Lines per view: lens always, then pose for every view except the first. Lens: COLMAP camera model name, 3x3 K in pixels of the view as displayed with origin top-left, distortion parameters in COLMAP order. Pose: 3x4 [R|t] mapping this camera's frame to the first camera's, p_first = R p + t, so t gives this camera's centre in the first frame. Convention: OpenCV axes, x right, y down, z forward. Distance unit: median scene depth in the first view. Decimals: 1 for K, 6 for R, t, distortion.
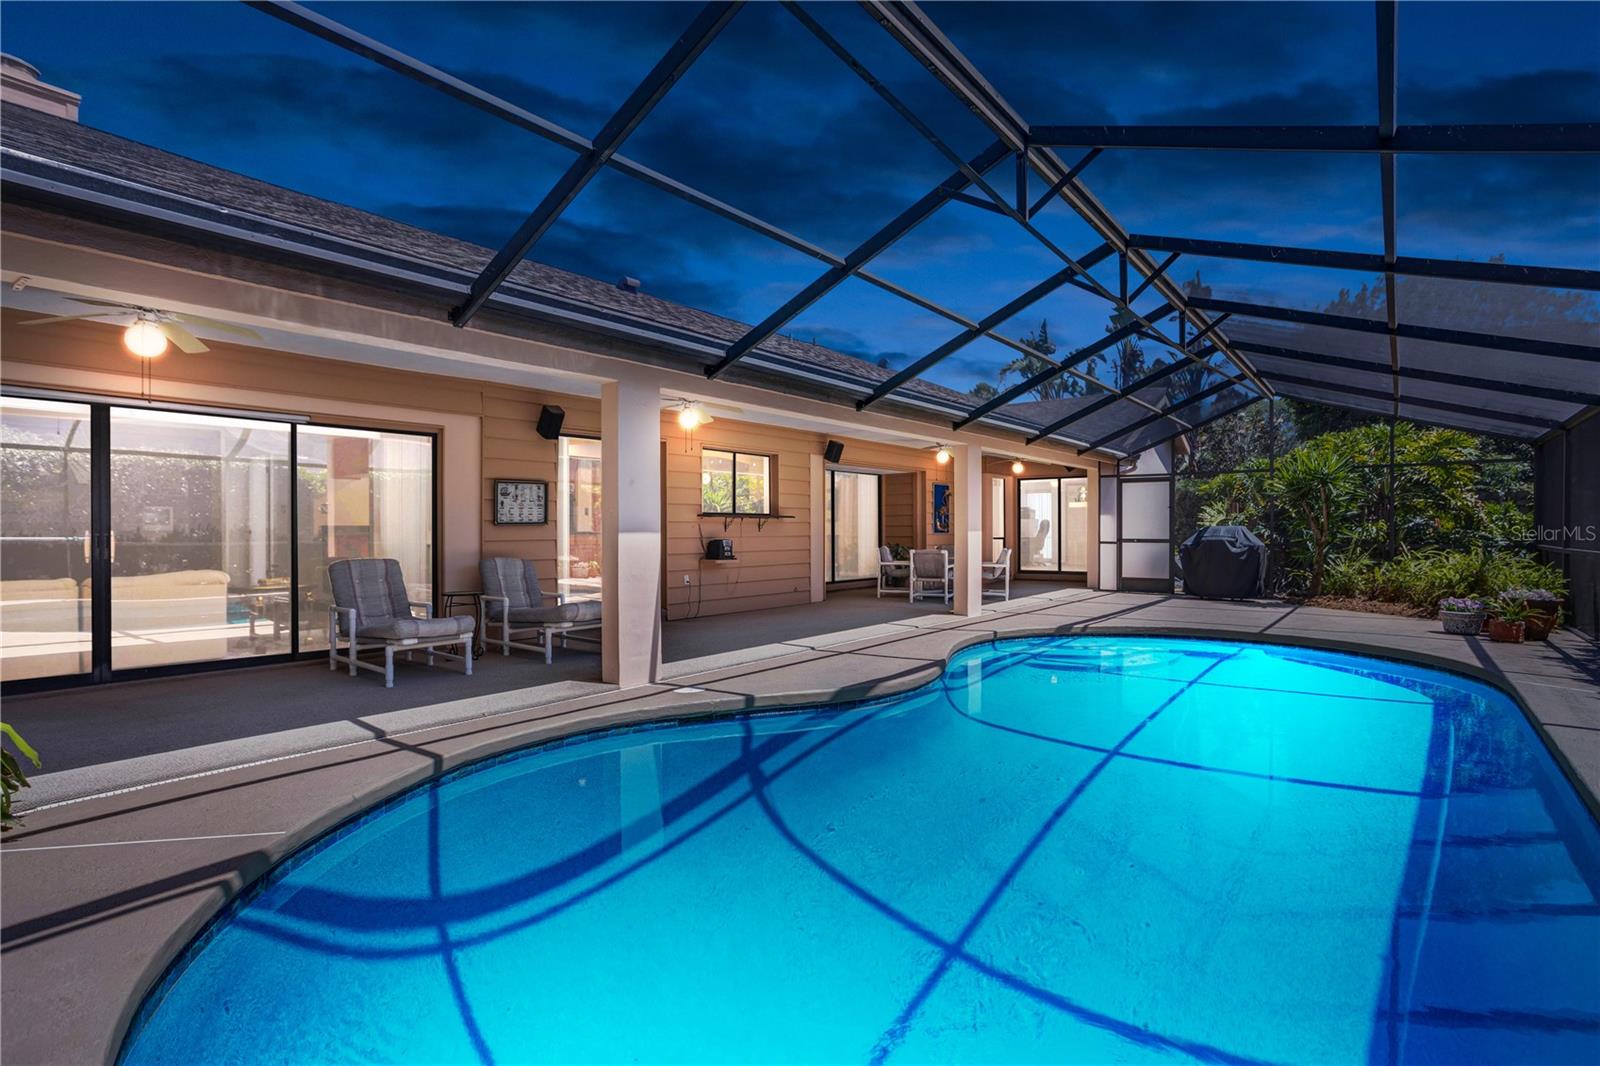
lens RADIAL K [[773.3, 0, 802.6], [0, 773.3, 533.9], [0, 0, 1]] dist [-0.065092, 0.032731]
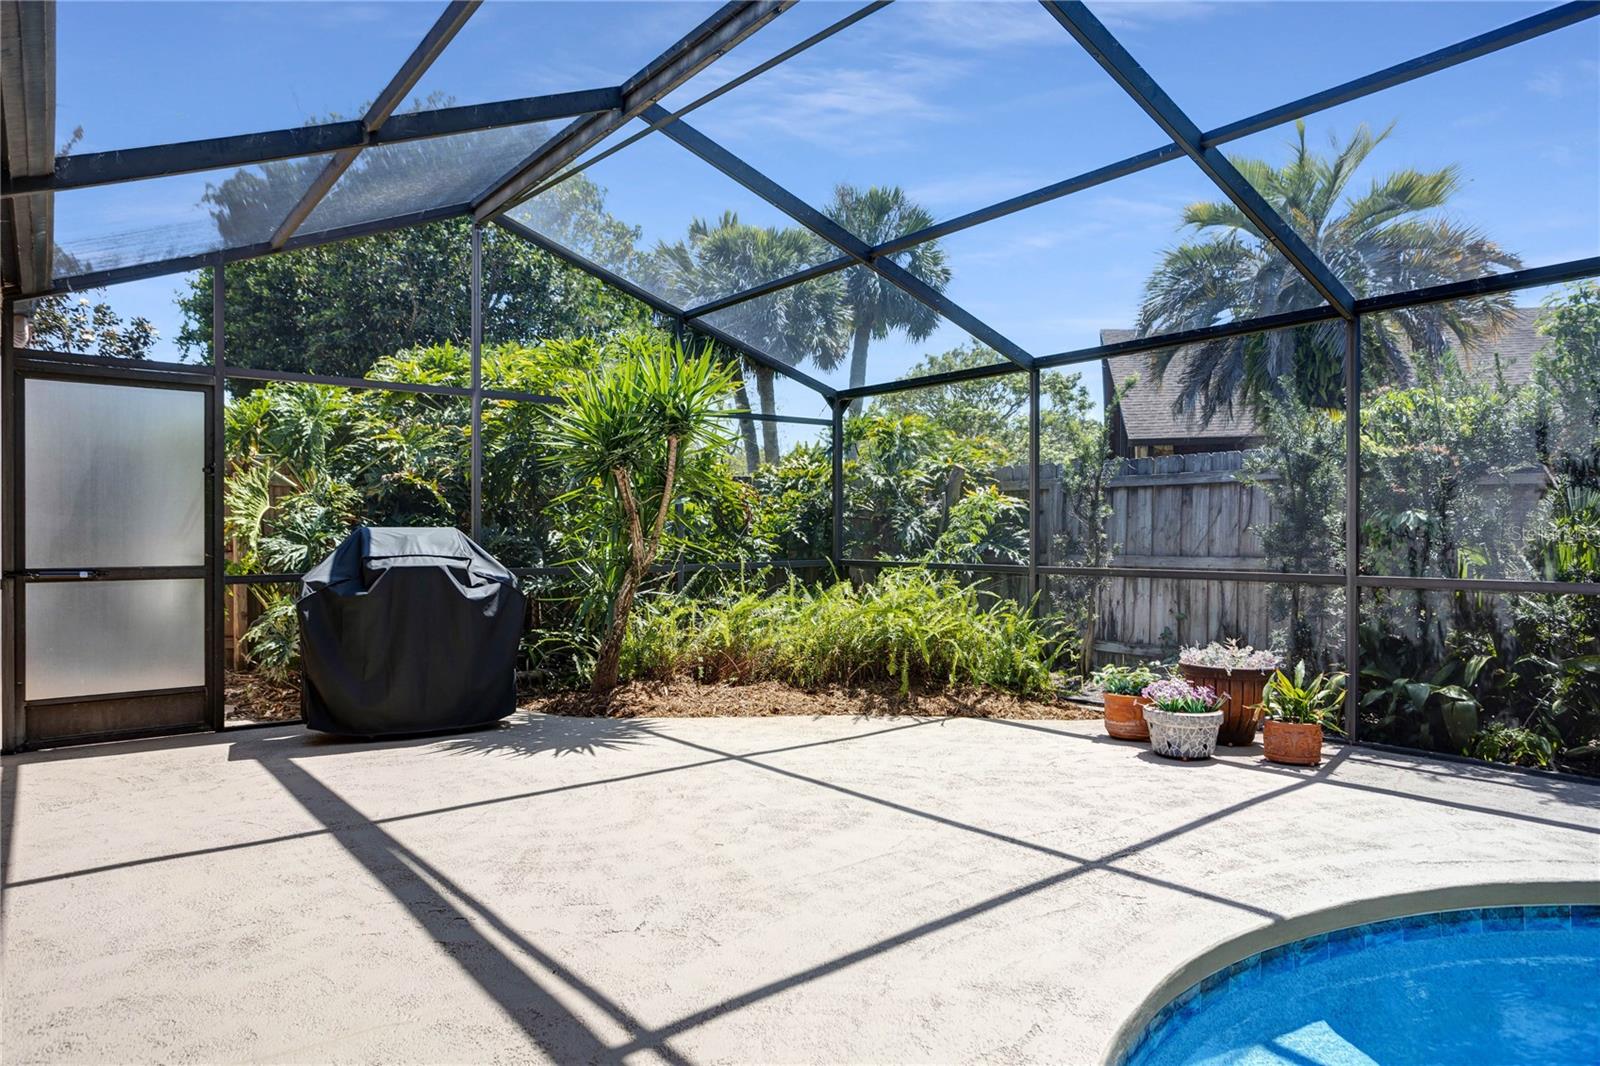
lens RADIAL K [[864.3, 0, 800.0], [0, 864.3, 533.0], [0, 0, 1]] dist [-0.160923, 0.074205]
pose [[0.185016, 0.002897, 0.982731, 0.259962], [0.009987, 0.999938, -0.004828, -0.003877], [-0.982685, 0.010708, 0.184976, 0.942421]]
